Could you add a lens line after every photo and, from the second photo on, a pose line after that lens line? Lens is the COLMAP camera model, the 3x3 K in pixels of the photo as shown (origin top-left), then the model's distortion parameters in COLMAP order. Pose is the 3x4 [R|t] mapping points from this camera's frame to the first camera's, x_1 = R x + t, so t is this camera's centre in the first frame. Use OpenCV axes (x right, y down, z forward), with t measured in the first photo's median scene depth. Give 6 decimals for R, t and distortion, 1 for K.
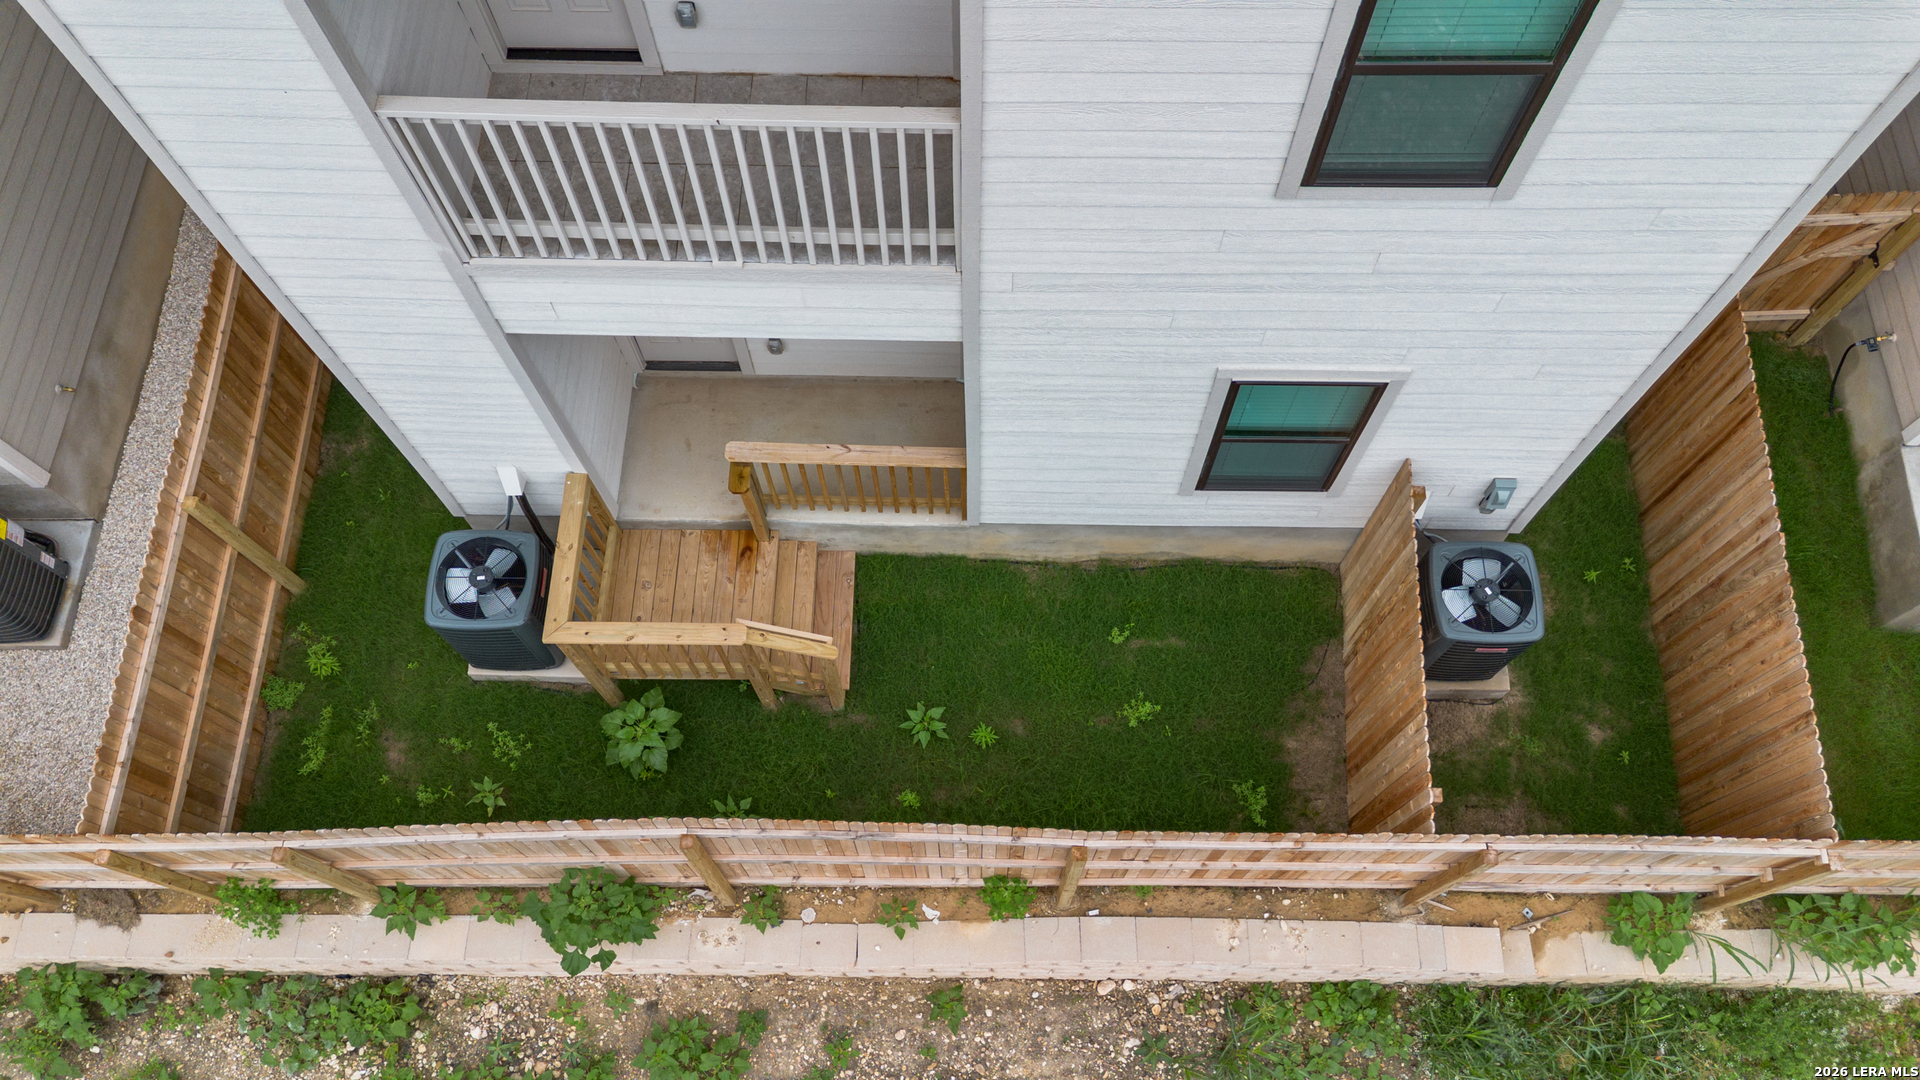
lens RADIAL K [[1346.3, 0, 960.0], [0, 1346.3, 540.0], [0, 0, 1]] dist [0.053709, -0.051610]
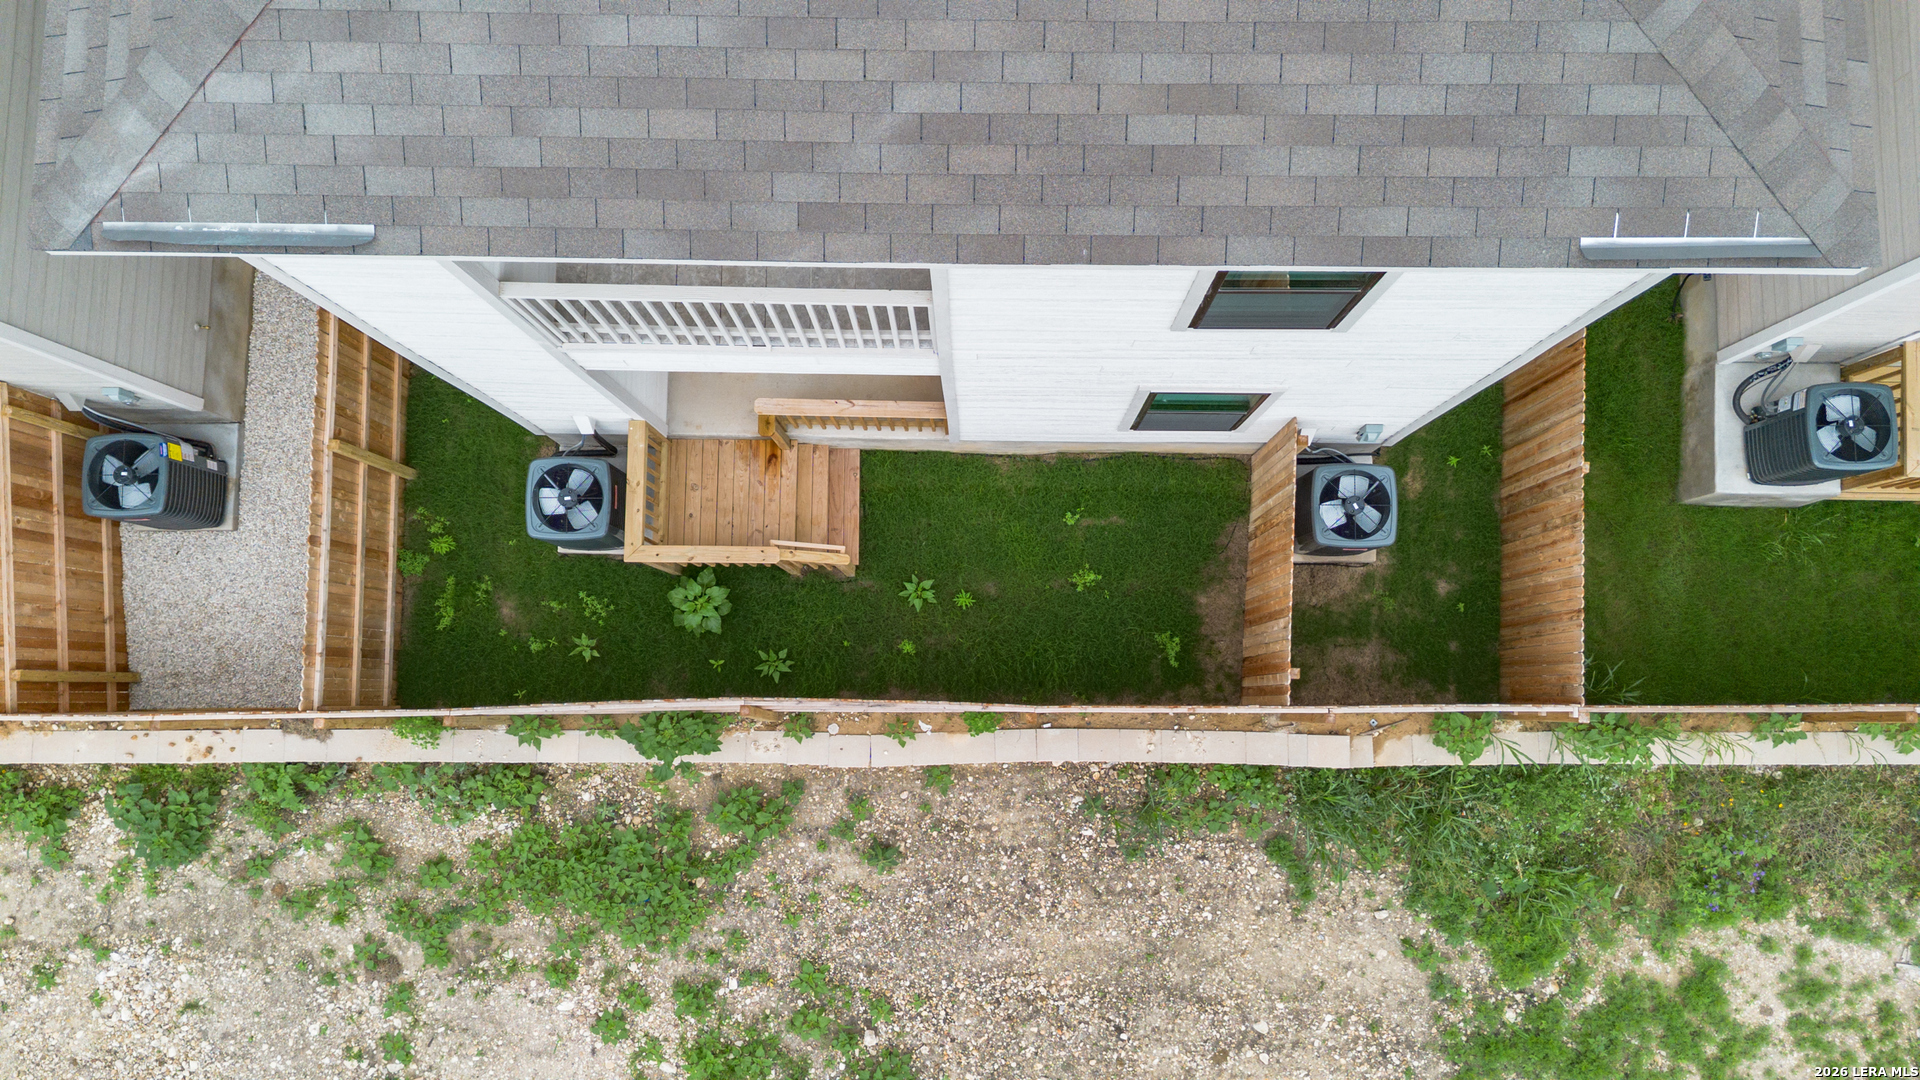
lens RADIAL K [[1346.3, 0, 960.0], [0, 1346.3, 540.0], [0, 0, 1]] dist [0.053709, -0.051610]
pose [[0.999975, -0.006858, -0.001905, 0.016424], [0.007115, 0.957238, 0.289214, -0.277498], [-0.000160, -0.289220, 0.957263, -0.213063]]
